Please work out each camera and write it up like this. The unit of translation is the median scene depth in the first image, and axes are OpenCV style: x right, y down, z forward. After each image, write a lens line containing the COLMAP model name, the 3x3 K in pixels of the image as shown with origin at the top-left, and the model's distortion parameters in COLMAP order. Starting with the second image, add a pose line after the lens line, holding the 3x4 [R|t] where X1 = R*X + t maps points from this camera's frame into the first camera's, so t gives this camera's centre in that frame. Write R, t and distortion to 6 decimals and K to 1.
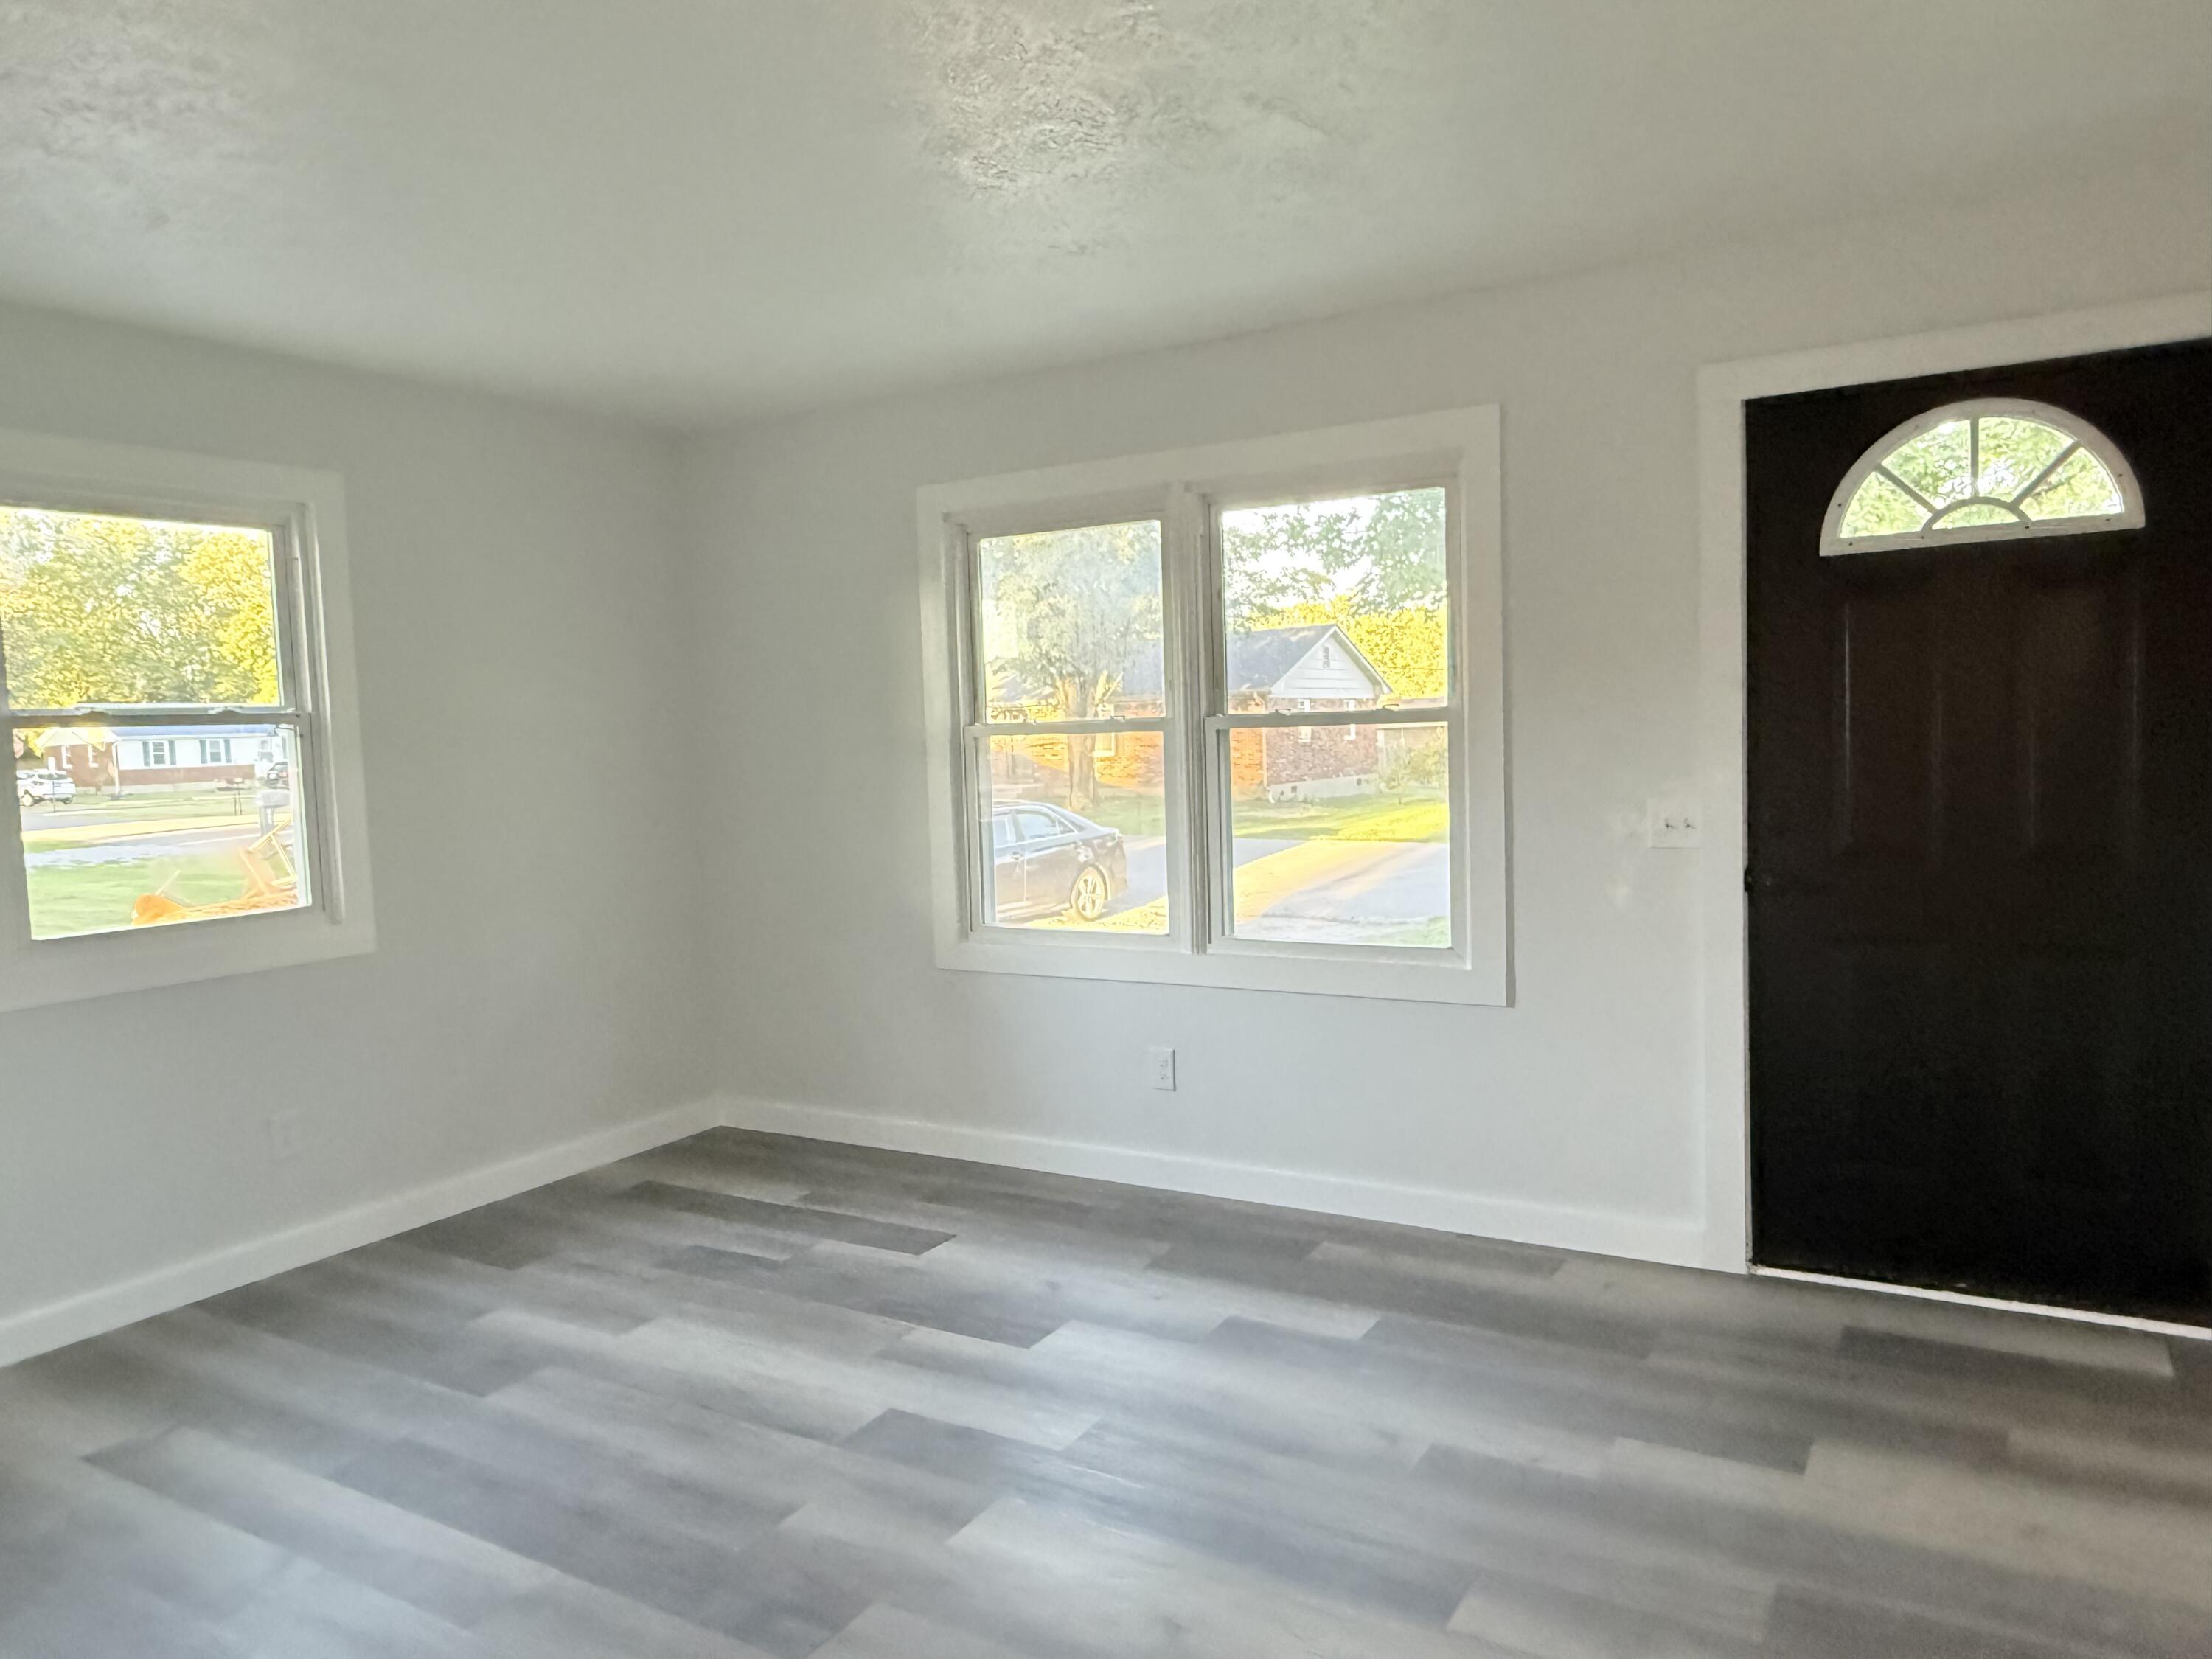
lens RADIAL K [[1500.3, 0, 1106.0], [0, 1500.3, 829.5], [0, 0, 1]] dist [-0.000438, -0.000343]
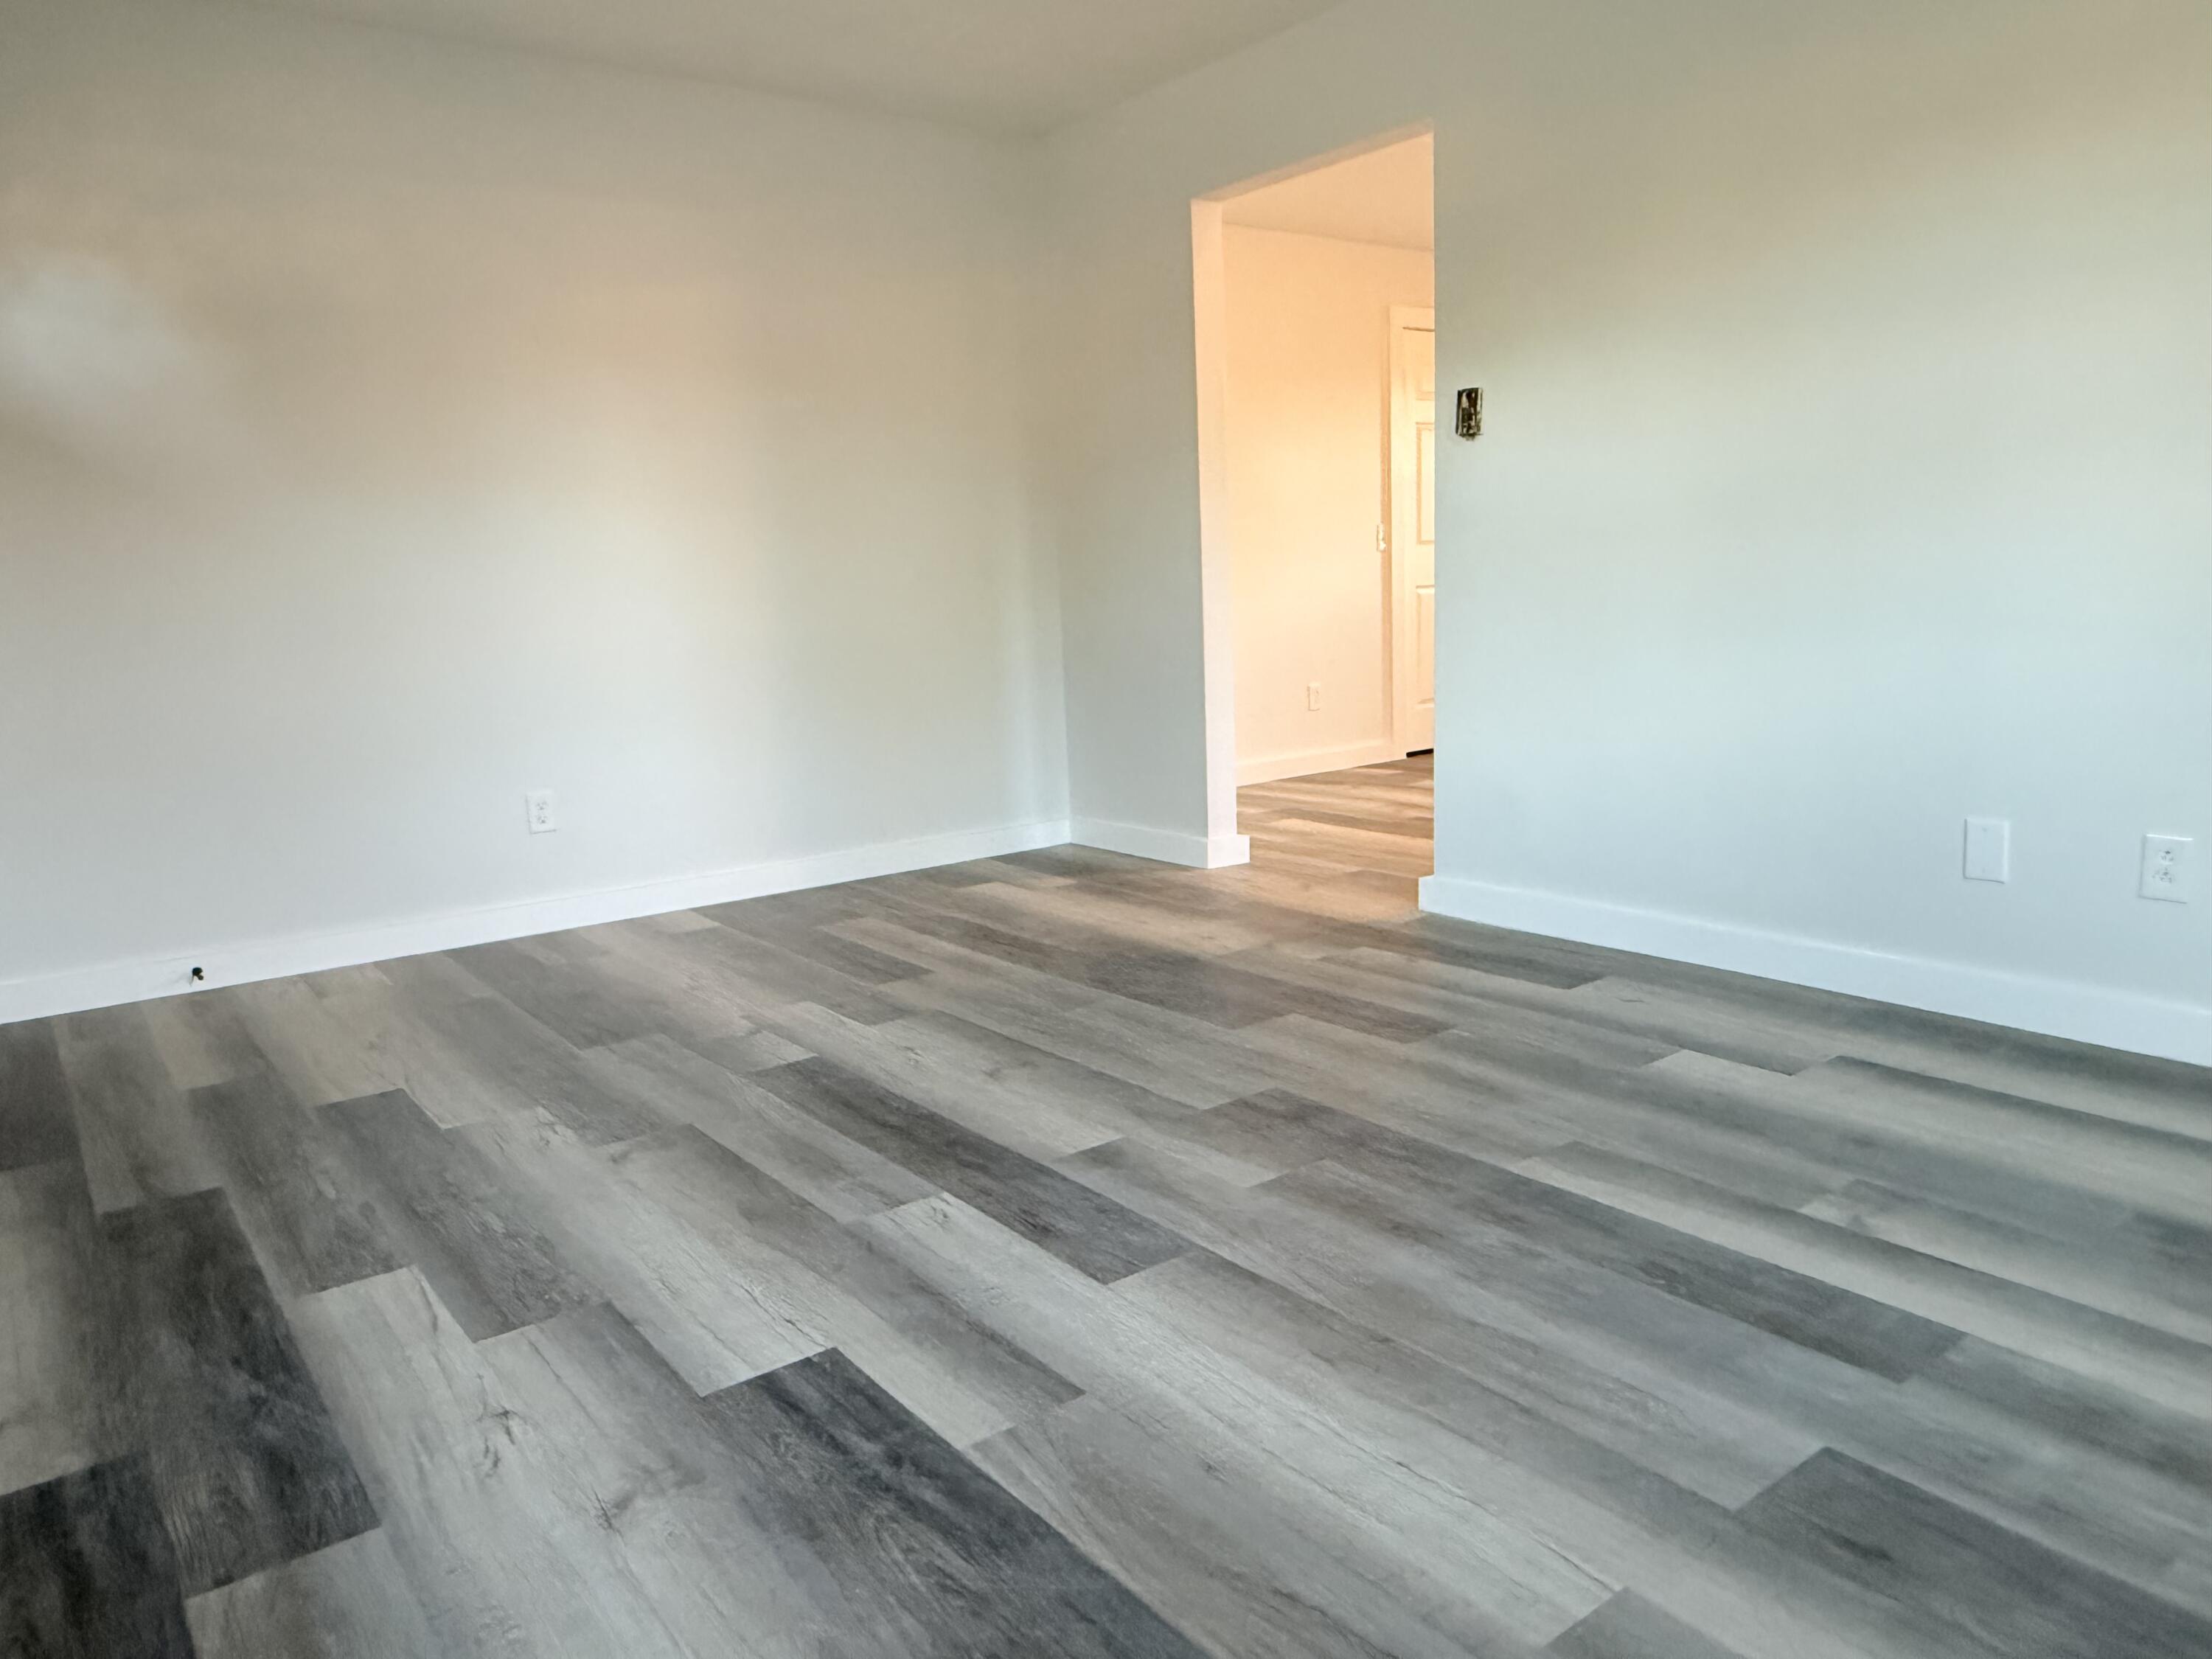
lens RADIAL K [[1500.3, 0, 1106.0], [0, 1500.3, 829.5], [0, 0, 1]] dist [-0.000438, -0.000343]
pose [[-0.929548, 0.012327, 0.368495, -0.413644], [0.098202, 0.971616, 0.215216, 0.044952], [-0.355382, 0.236241, -0.904375, 1.636562]]
